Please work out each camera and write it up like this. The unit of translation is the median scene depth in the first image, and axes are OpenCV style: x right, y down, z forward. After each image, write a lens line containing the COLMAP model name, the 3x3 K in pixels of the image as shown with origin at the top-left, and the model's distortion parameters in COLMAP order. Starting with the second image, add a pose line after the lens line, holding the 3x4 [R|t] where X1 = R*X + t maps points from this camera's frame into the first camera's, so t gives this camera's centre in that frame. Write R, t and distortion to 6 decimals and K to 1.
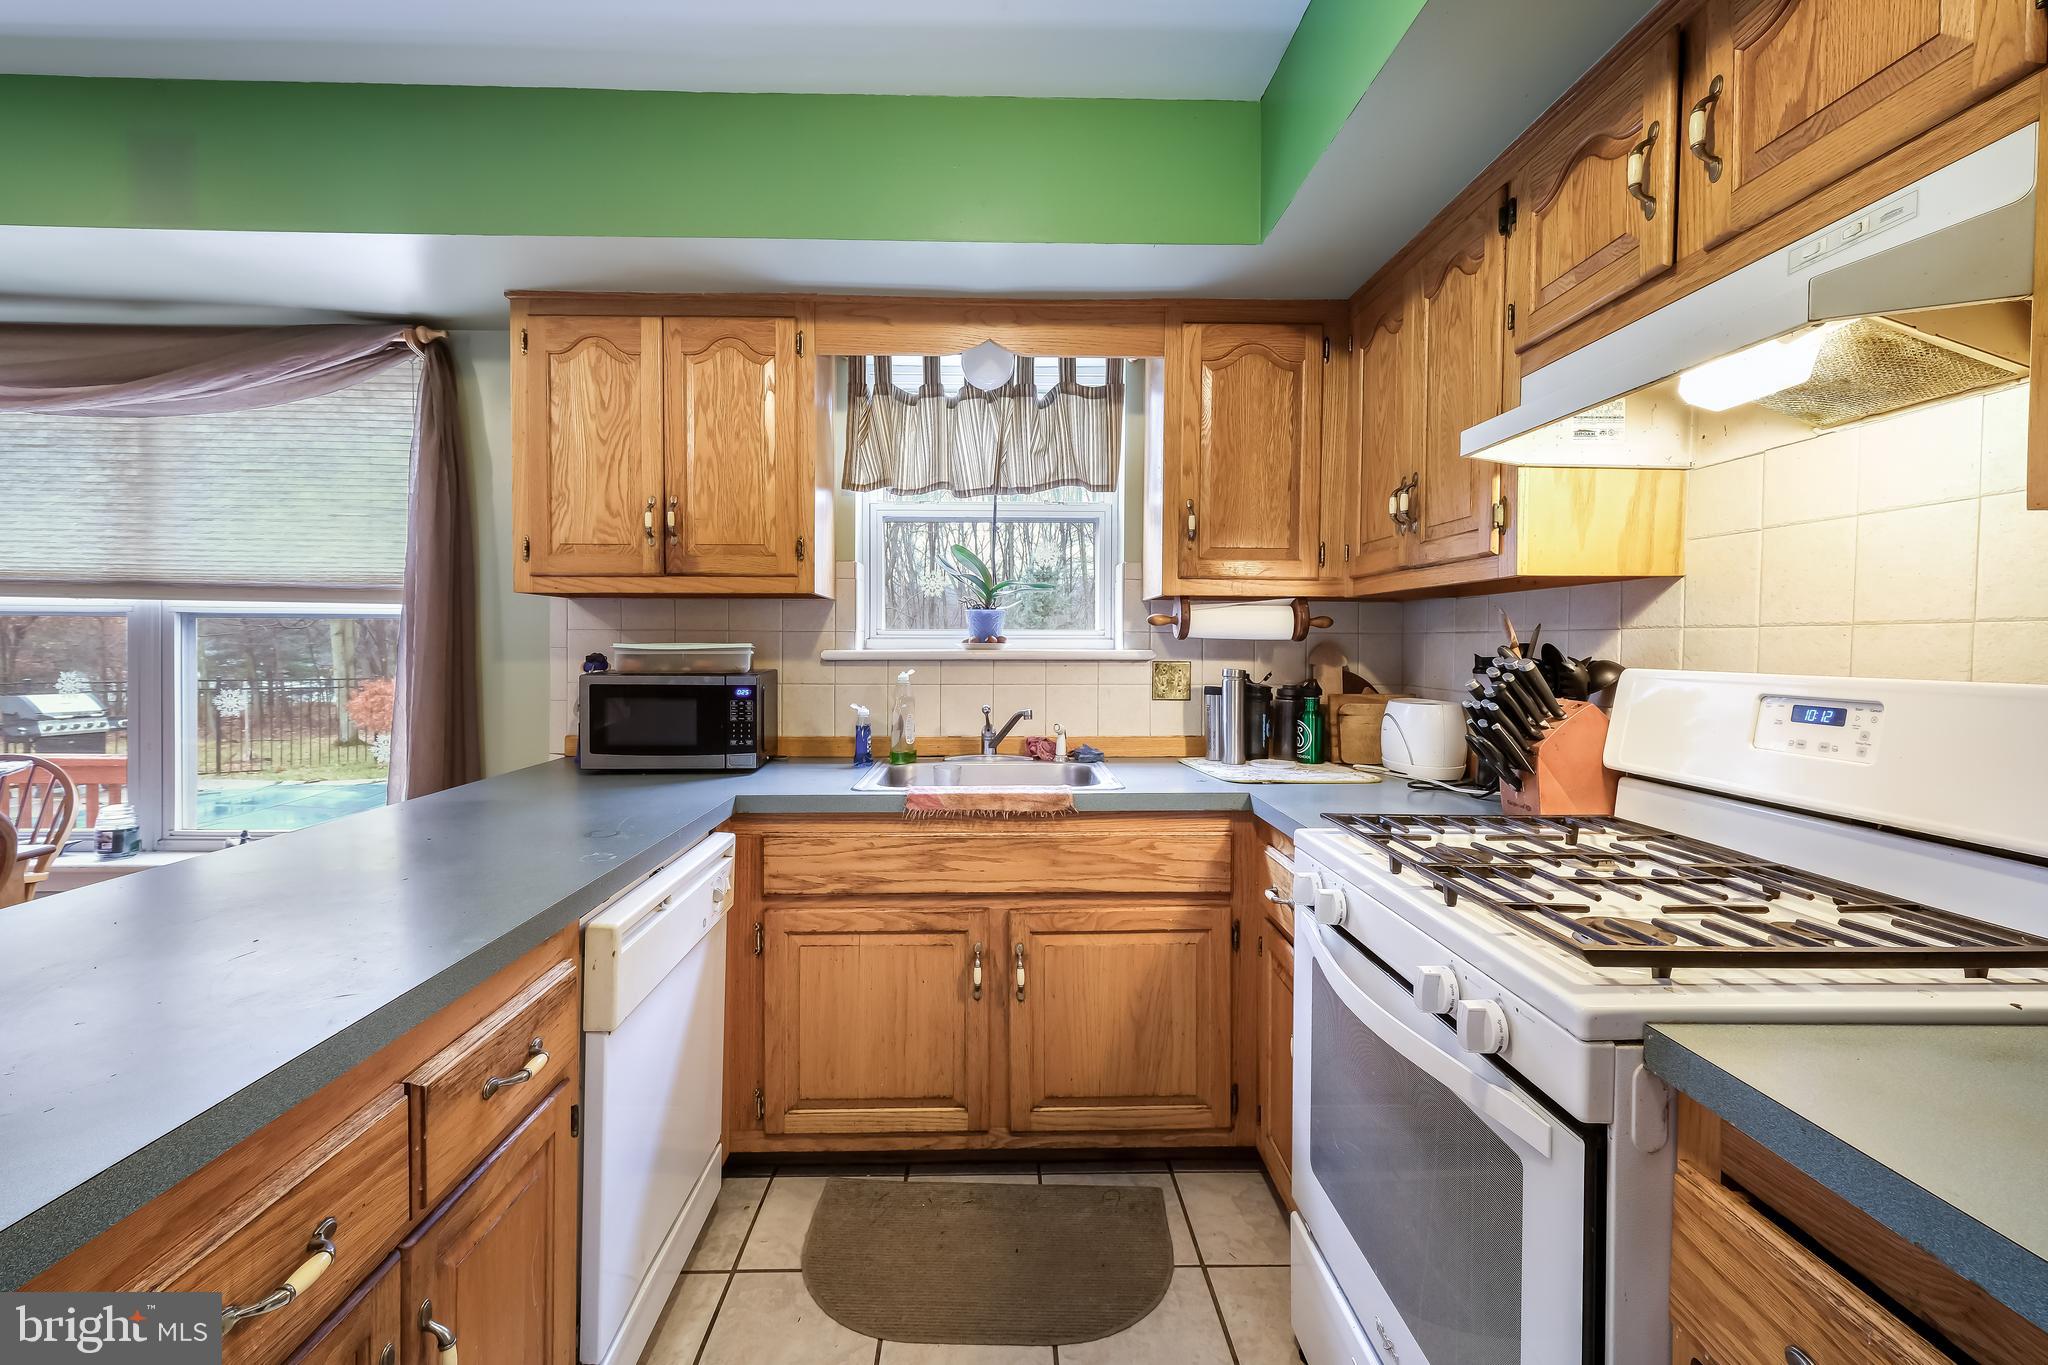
lens RADIAL K [[890.3, 0, 1017.9], [0, 890.3, 664.6], [0, 0, 1]] dist [0.002946, 0.000080]
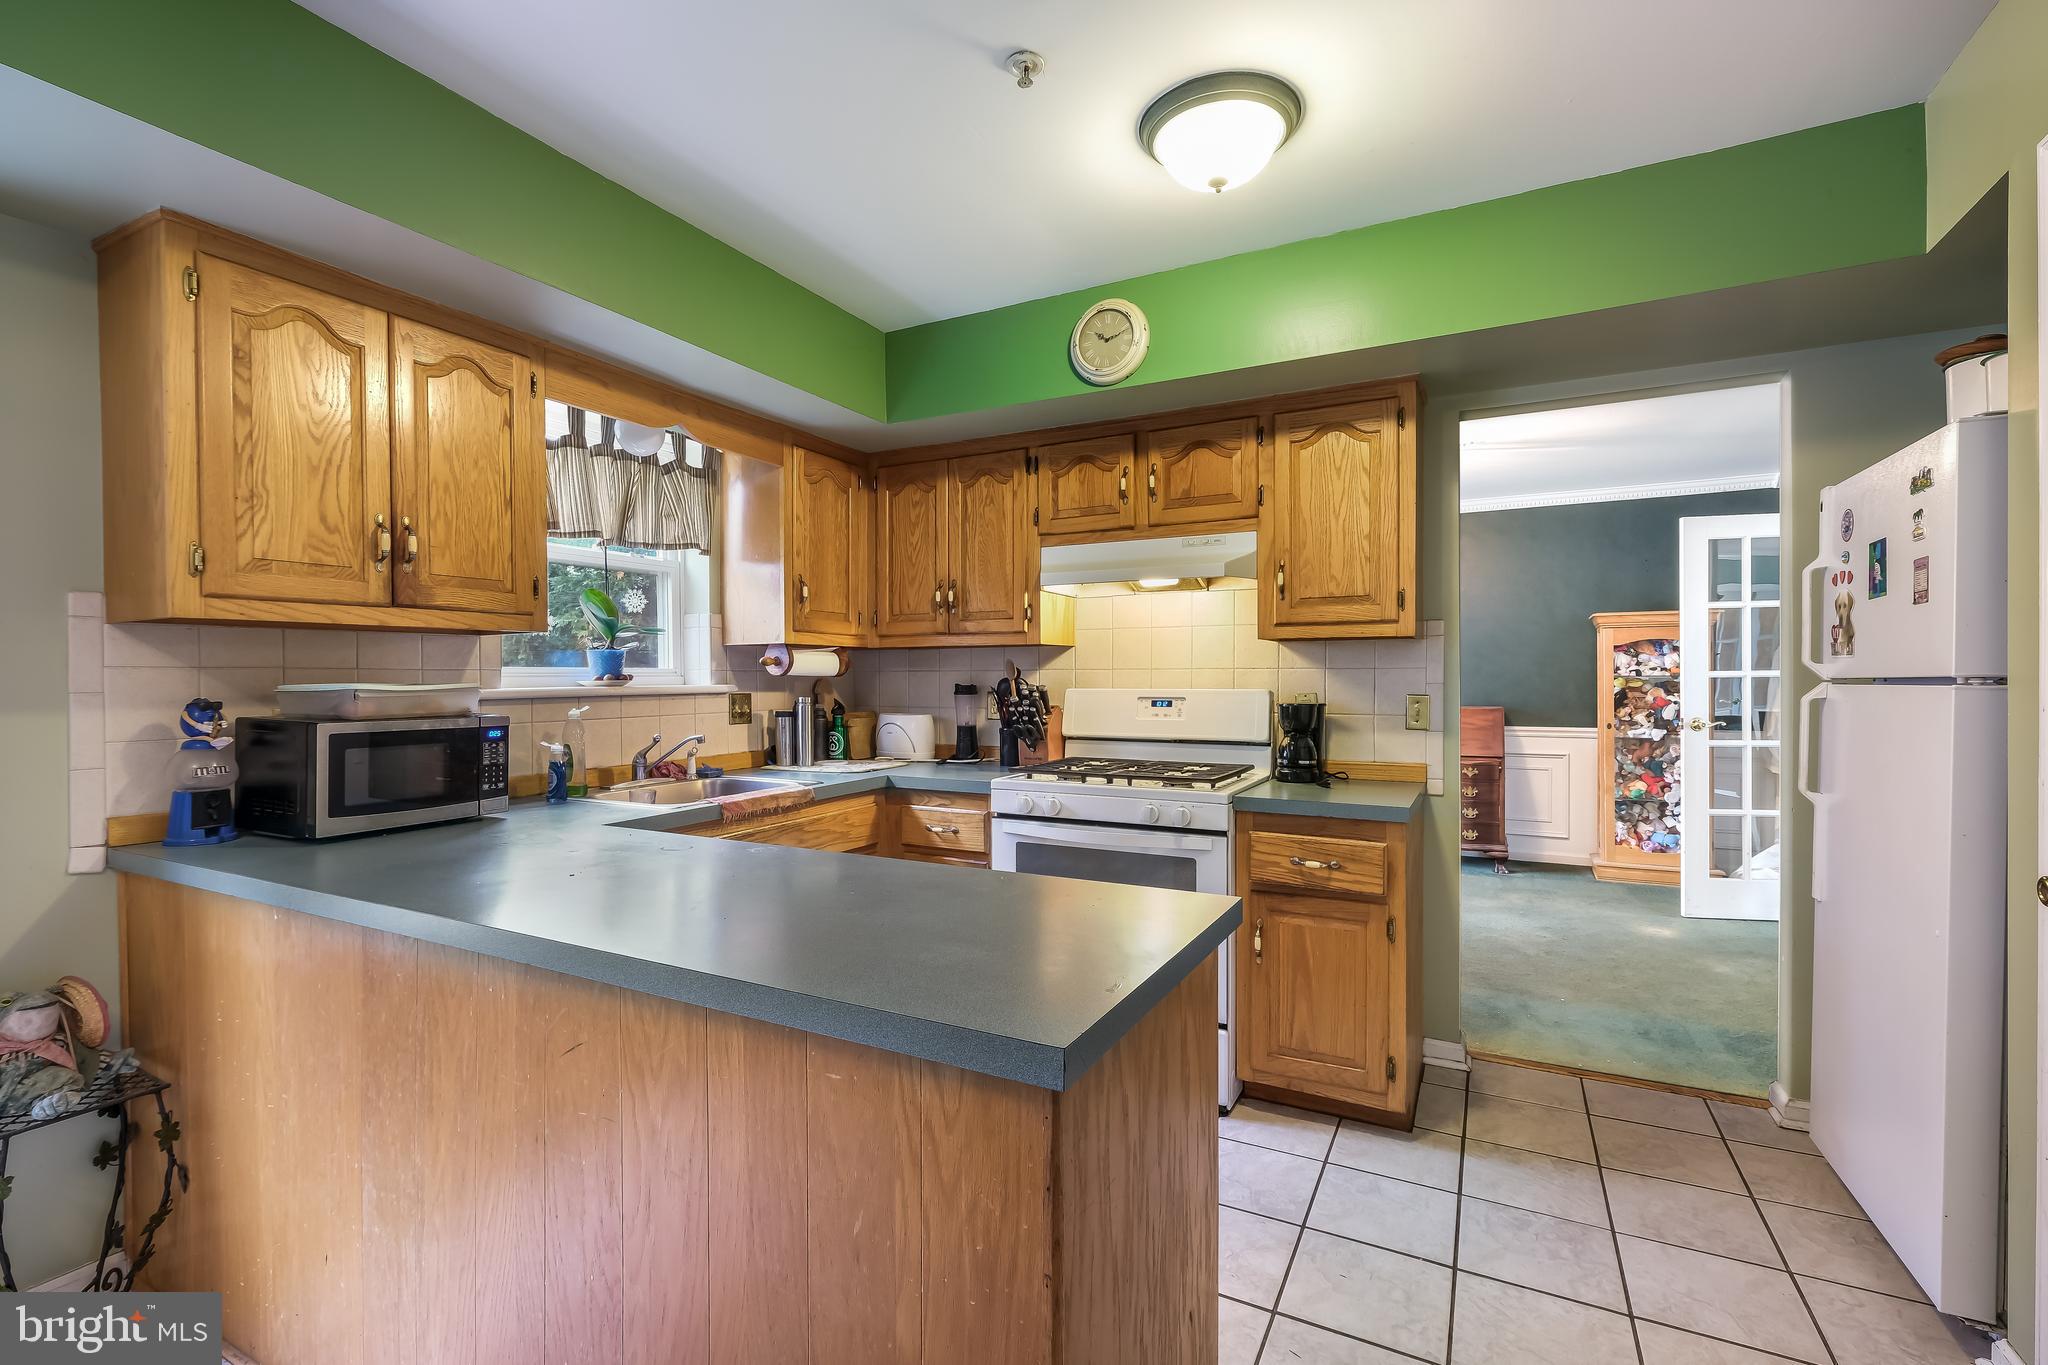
lens RADIAL K [[926.1, 0, 1016.9], [0, 926.1, 683.6], [0, 0, 1]] dist [0.014852, 0.000089]
pose [[0.482580, -0.012619, 0.875761, -0.907049], [0.027509, 0.999621, -0.000755, -0.006382], [-0.875420, 0.024456, 0.482744, 0.020765]]
